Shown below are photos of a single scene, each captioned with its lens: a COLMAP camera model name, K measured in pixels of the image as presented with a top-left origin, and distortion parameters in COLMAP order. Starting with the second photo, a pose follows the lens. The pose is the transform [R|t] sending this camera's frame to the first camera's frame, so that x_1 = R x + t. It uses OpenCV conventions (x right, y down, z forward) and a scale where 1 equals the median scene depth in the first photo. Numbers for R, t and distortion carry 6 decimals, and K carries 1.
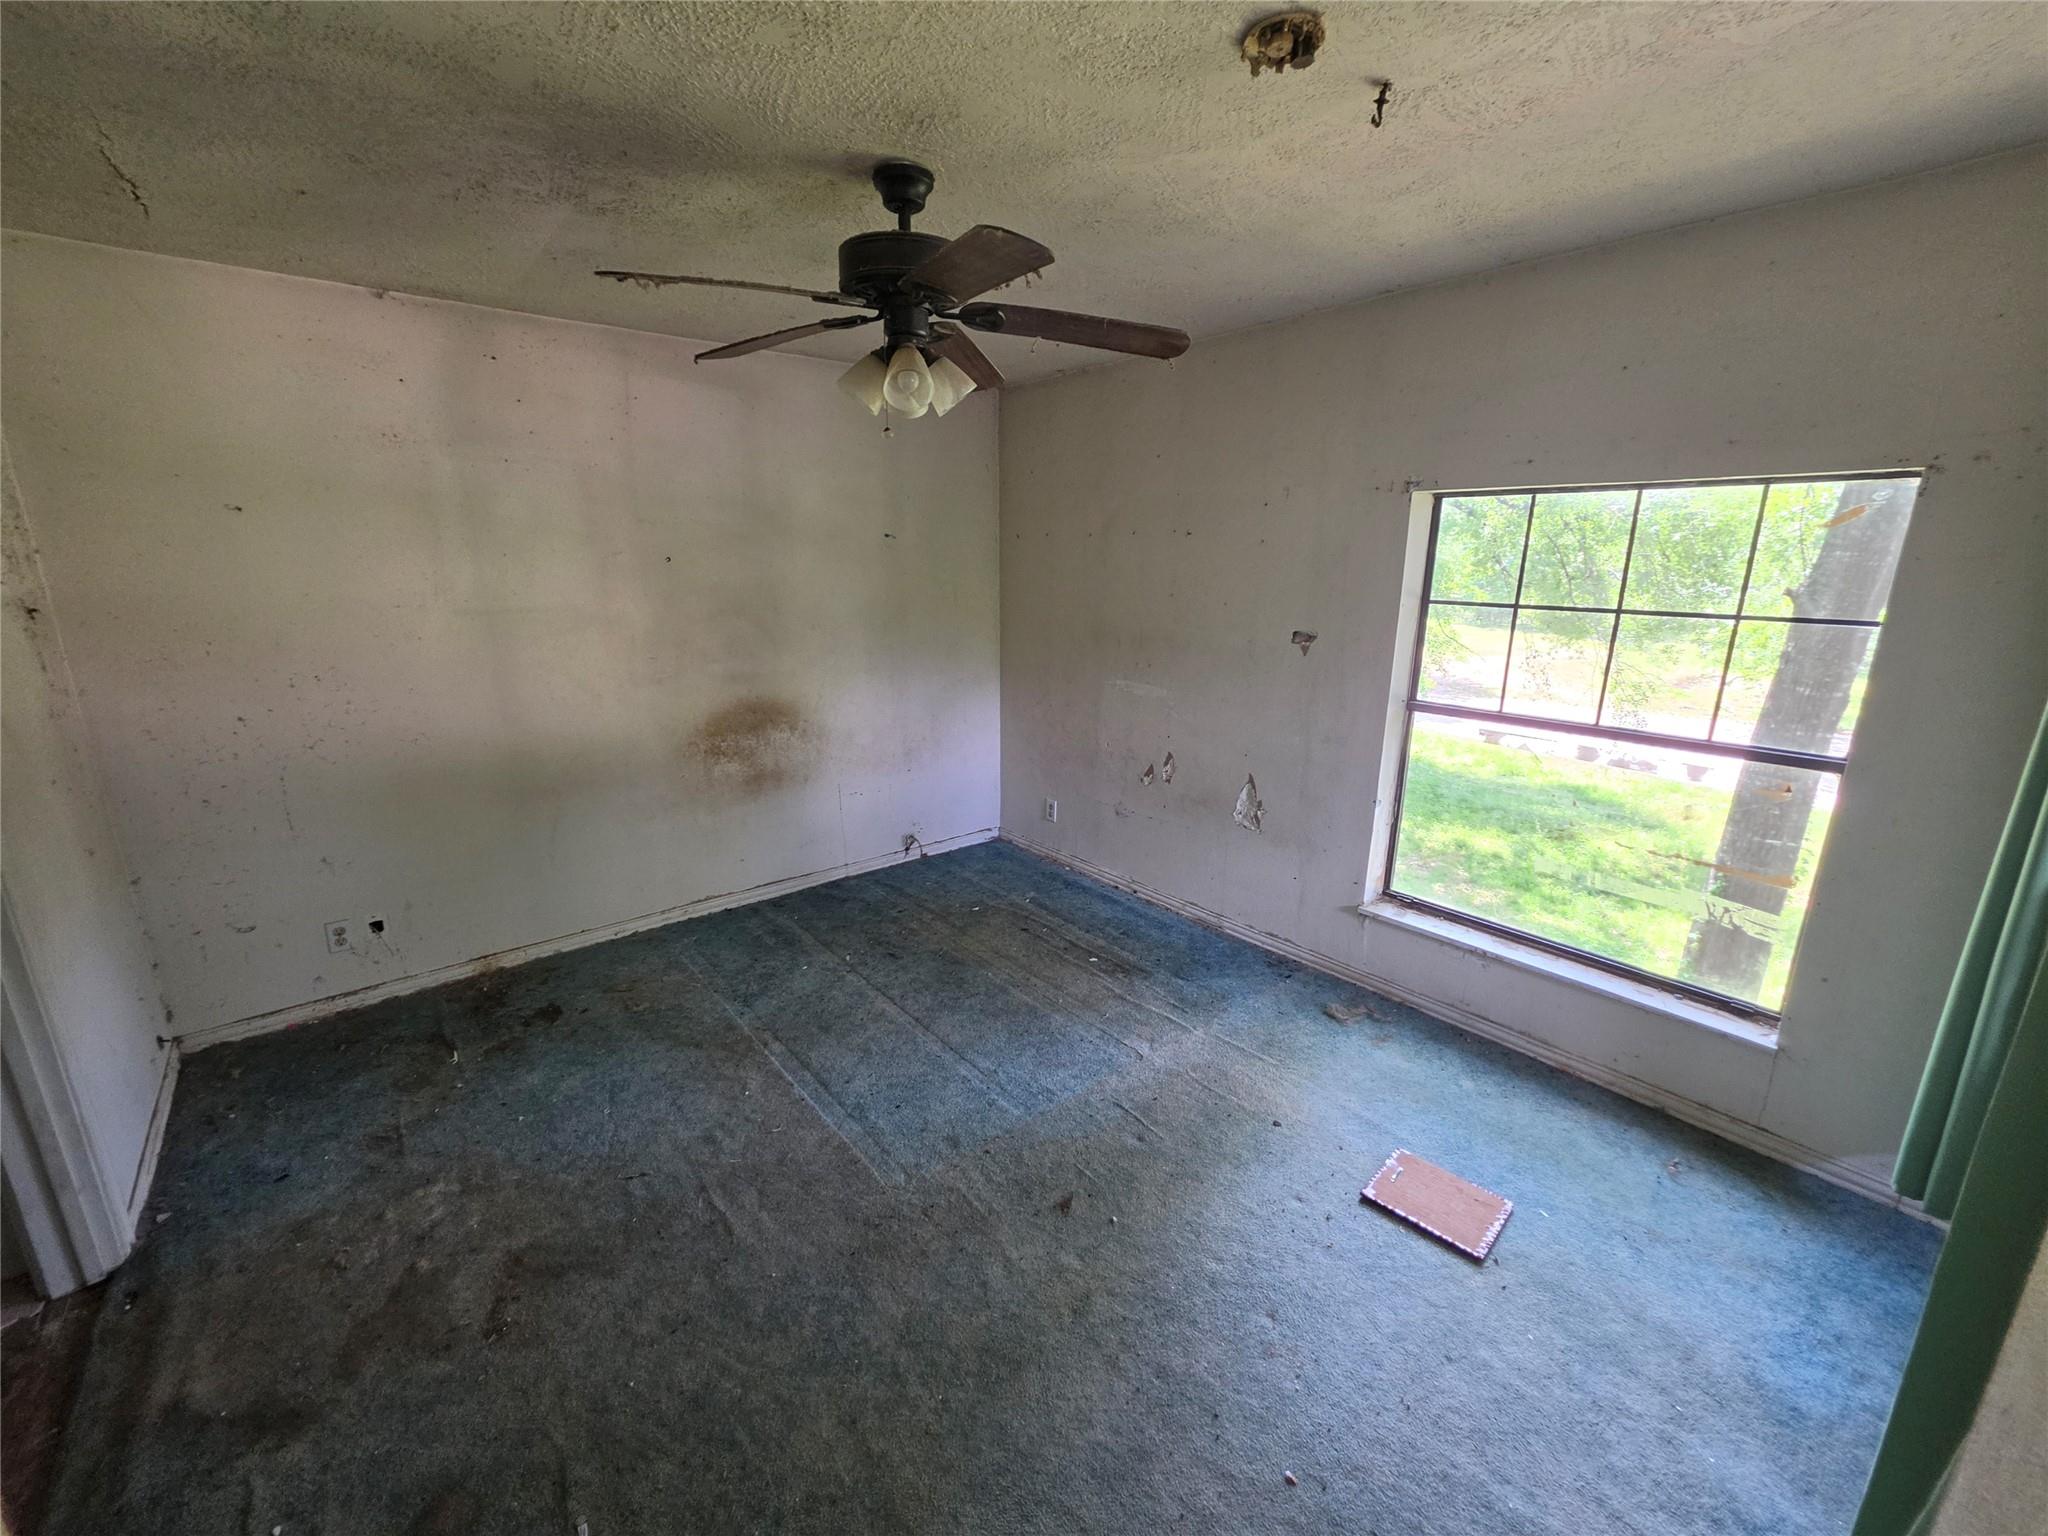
lens RADIAL K [[827.1, 0, 1023.2], [0, 827.1, 766.4], [0, 0, 1]] dist [-0.005857, 0.001327]
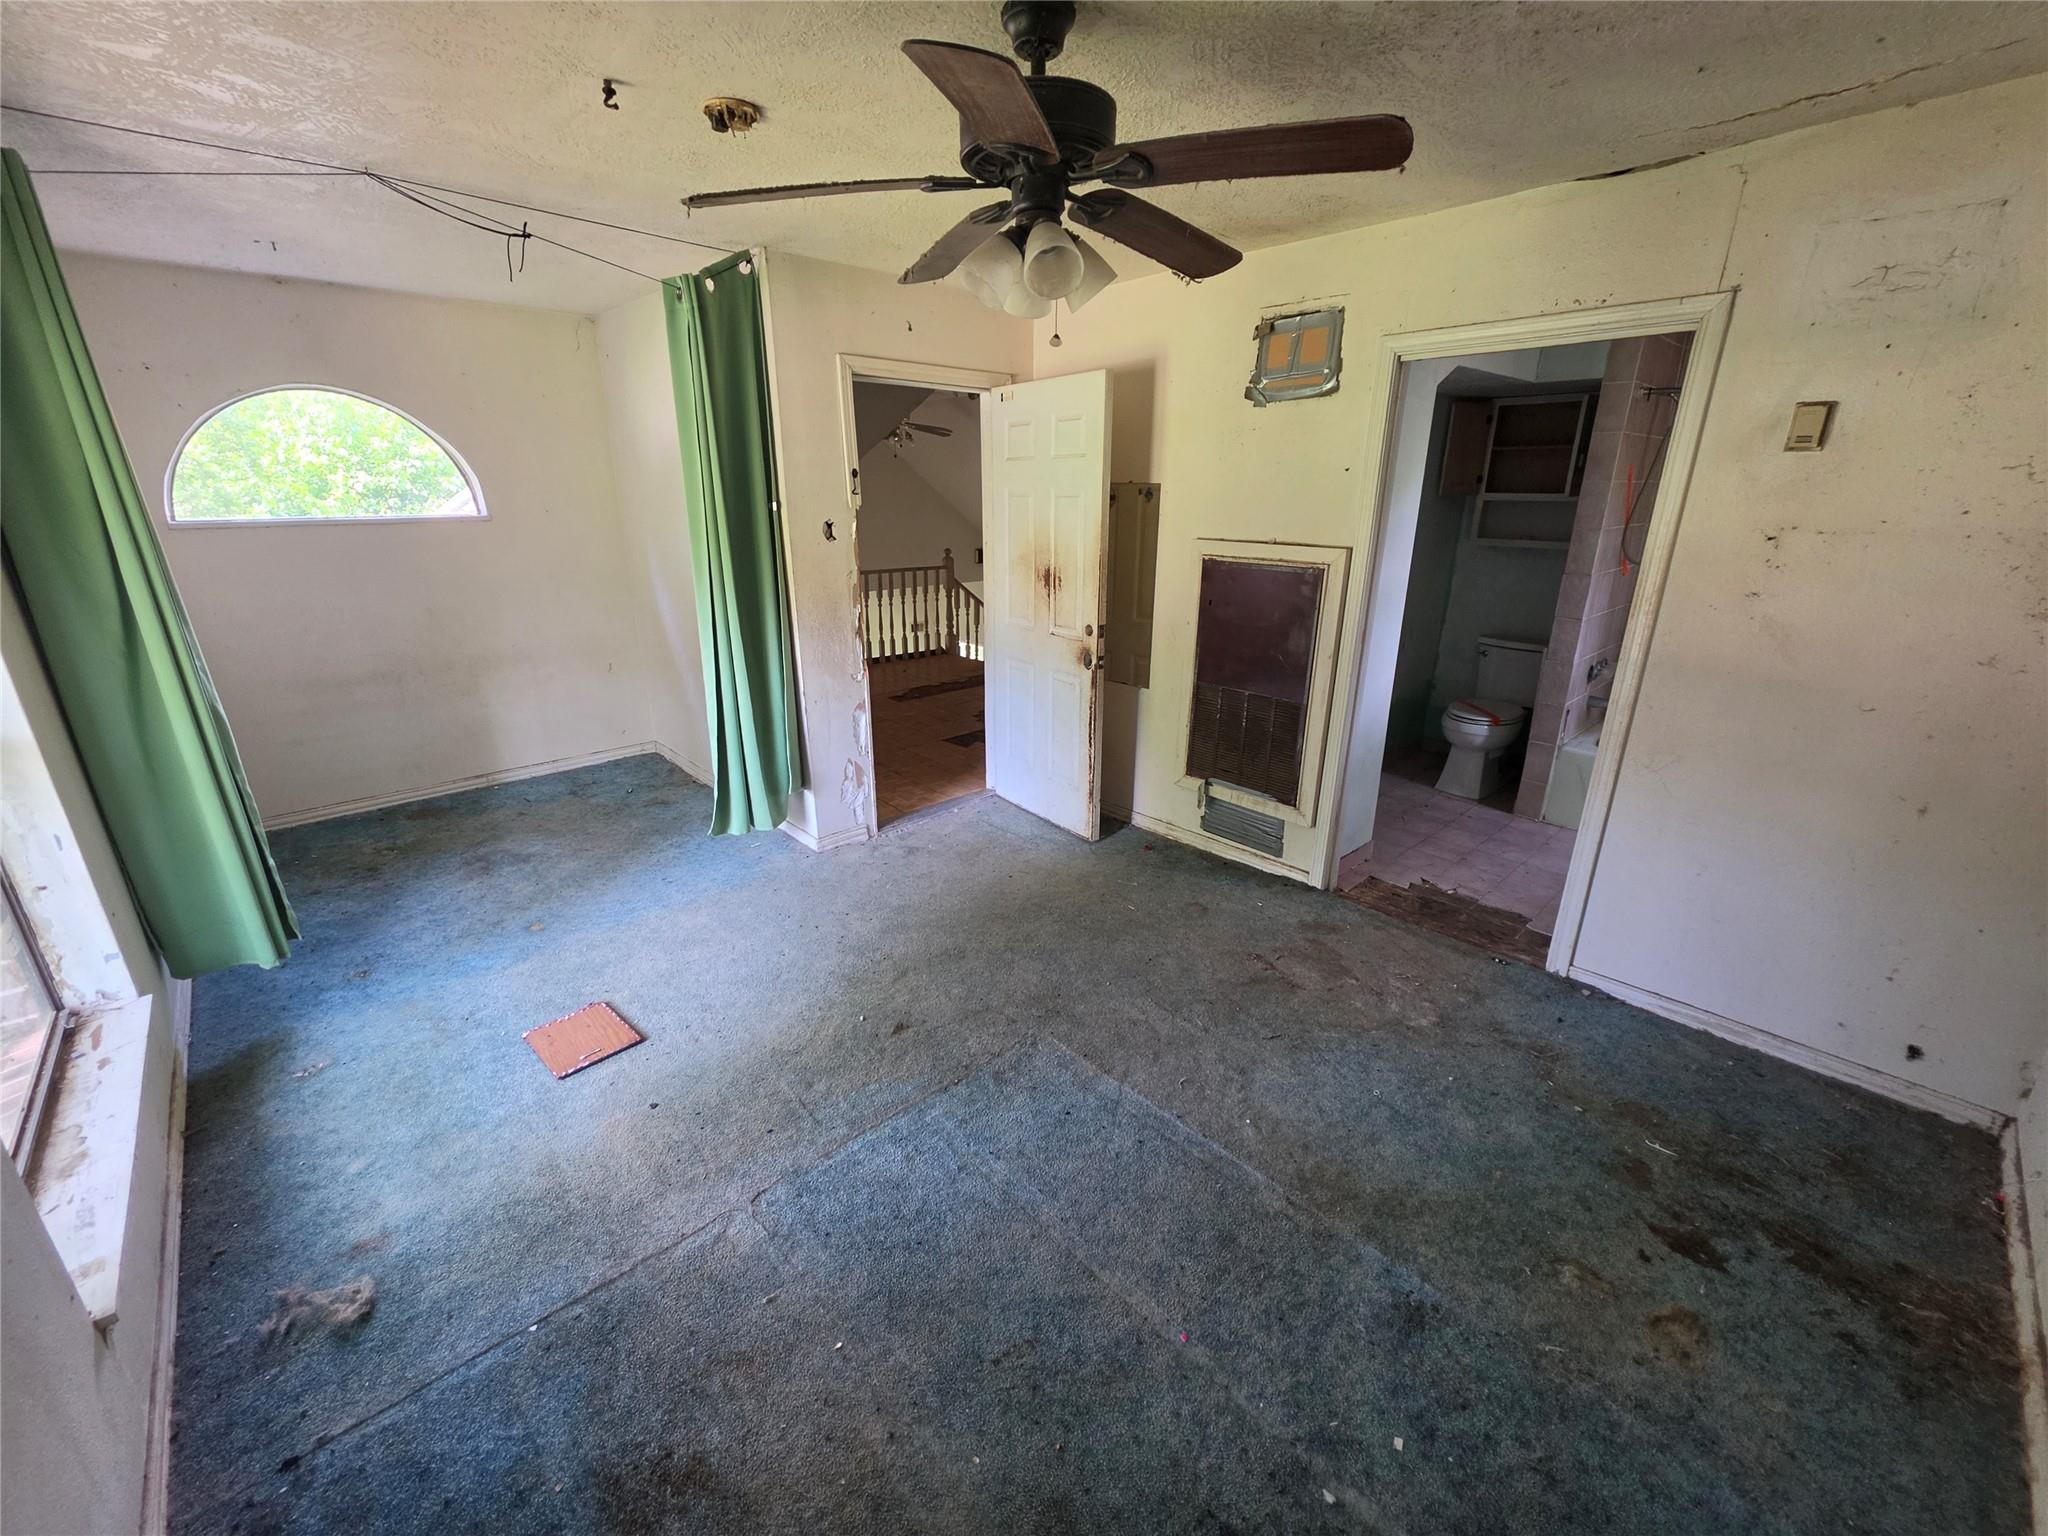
lens RADIAL K [[827.1, 0, 1022.9], [0, 827.1, 768.9], [0, 0, 1]] dist [-0.005857, 0.001327]
pose [[-0.998942, 0.010109, -0.044861, -0.059103], [-0.016528, 0.831415, 0.555407, -0.344041], [0.042913, 0.555560, -0.830368, 1.350361]]
